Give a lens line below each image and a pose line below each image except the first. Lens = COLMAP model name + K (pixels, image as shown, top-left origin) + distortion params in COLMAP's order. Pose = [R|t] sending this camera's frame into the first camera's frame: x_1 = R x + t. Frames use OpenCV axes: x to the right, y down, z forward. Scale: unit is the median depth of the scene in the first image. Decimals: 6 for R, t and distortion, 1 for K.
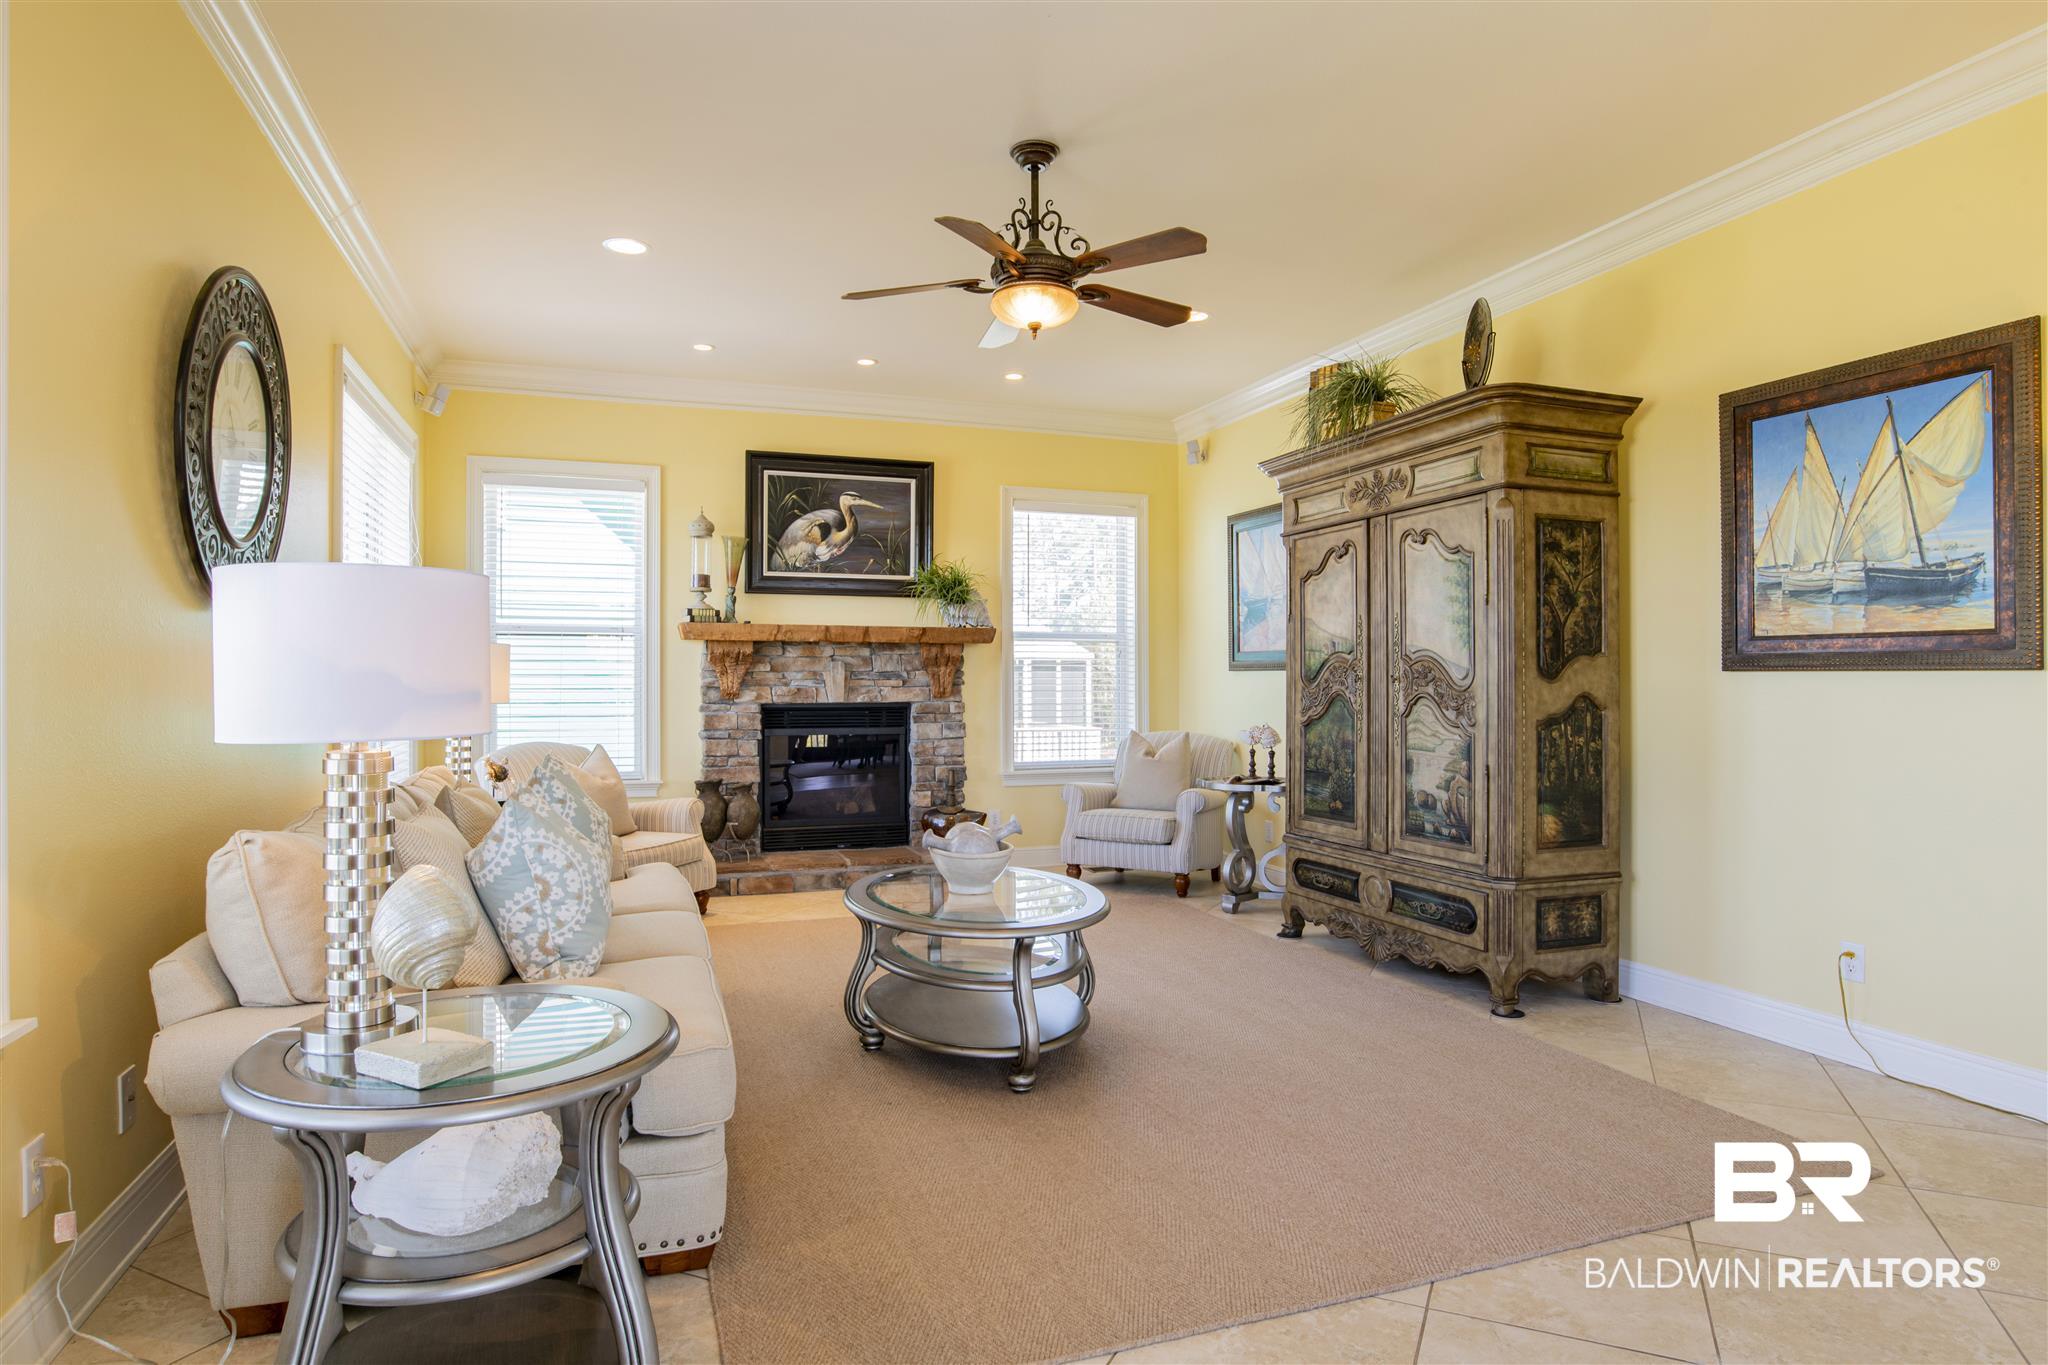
lens RADIAL K [[1153.3, 0, 979.5], [0, 1153.3, 678.0], [0, 0, 1]] dist [-0.039368, 0.013542]
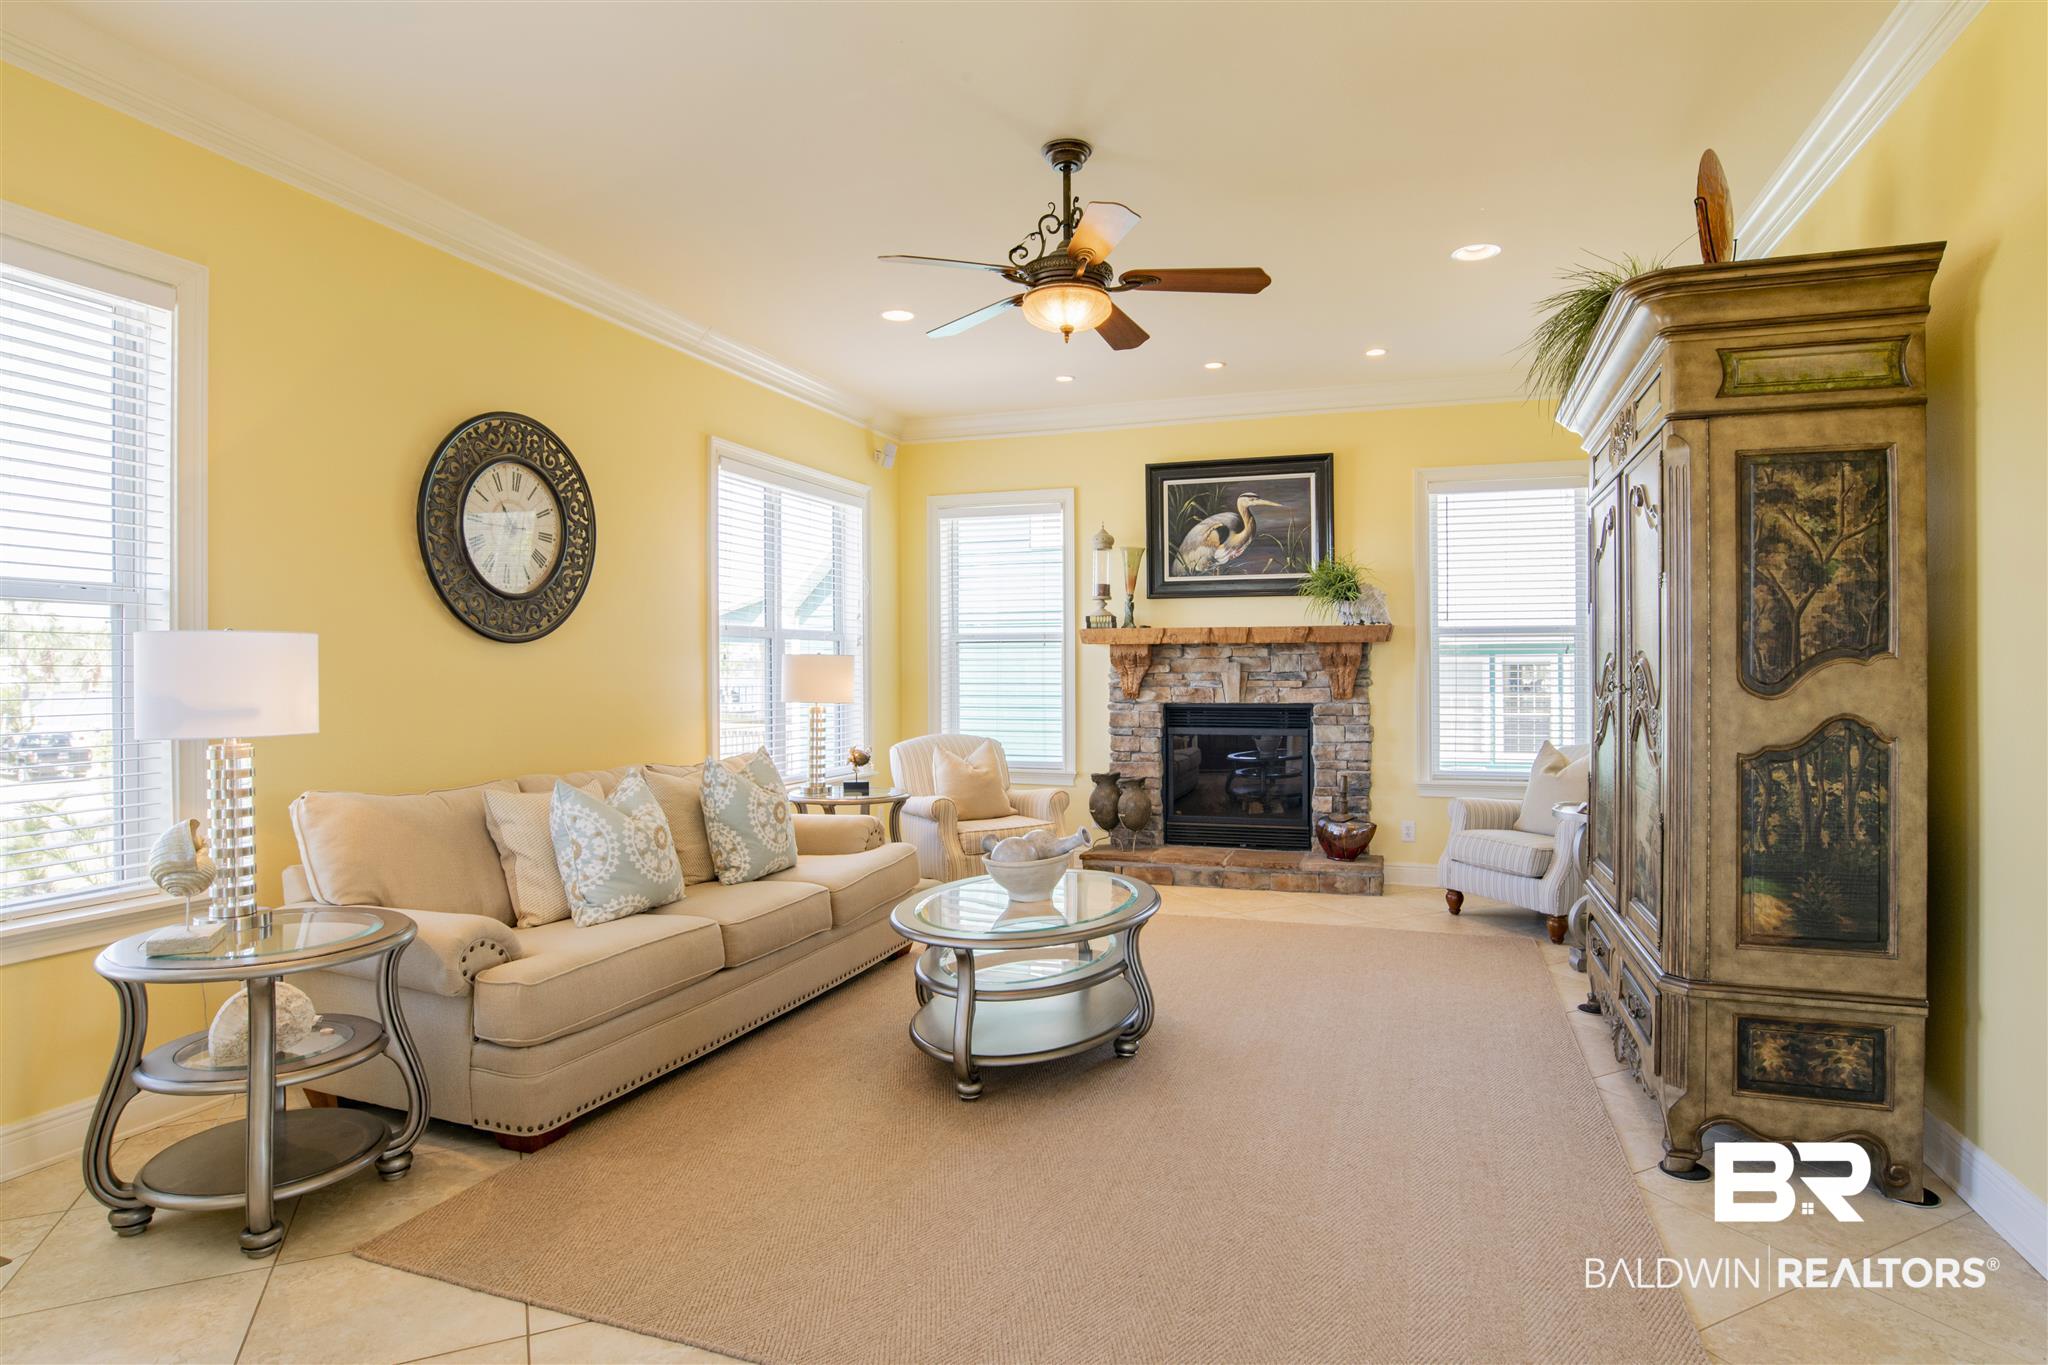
lens RADIAL K [[1085.5, 0, 1008.0], [0, 1085.5, 672.9], [0, 0, 1]] dist [-0.048873, 0.012269]
pose [[0.779295, -0.002263, -0.626654, 0.531578], [0.005333, 0.999981, 0.003022, -0.015148], [0.626635, -0.005697, 0.779292, 0.227727]]
